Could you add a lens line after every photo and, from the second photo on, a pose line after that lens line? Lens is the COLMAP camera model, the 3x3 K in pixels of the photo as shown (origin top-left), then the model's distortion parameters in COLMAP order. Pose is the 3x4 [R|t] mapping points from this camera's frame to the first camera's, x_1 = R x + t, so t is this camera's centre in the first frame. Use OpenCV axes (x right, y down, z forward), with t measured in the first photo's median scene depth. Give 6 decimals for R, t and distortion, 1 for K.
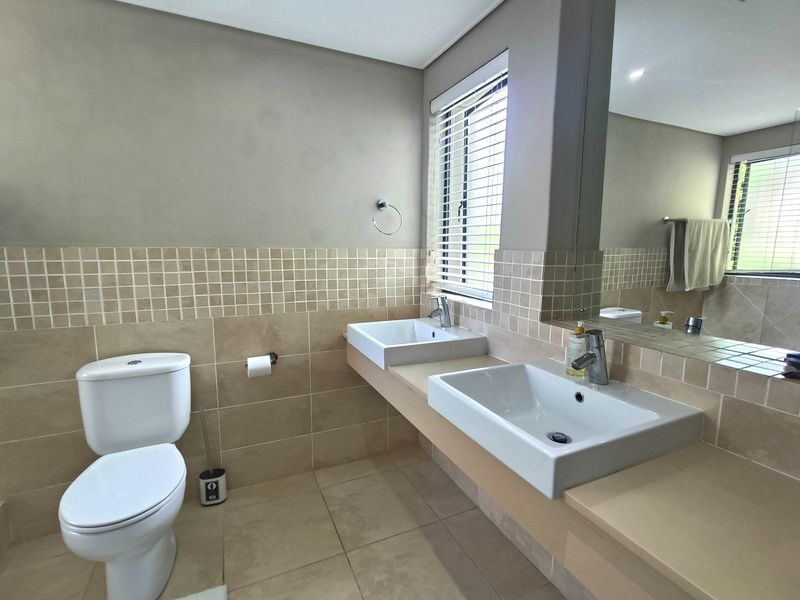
lens RADIAL K [[379.7, 0, 400.0], [0, 379.7, 300.0], [0, 0, 1]] dist [0.001123, -0.000467]
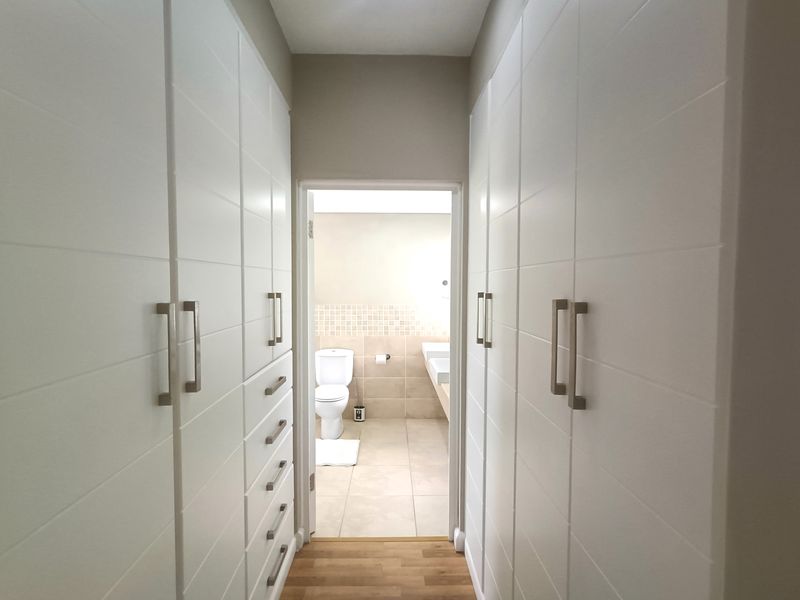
lens RADIAL K [[379.7, 0, 400.0], [0, 379.7, 300.0], [0, 0, 1]] dist [0.001123, -0.000467]
pose [[0.918144, 0.012915, -0.396036, 0.587031], [-0.052385, 0.994652, -0.089010, 0.024430], [0.392768, 0.102471, 0.913911, -0.980713]]
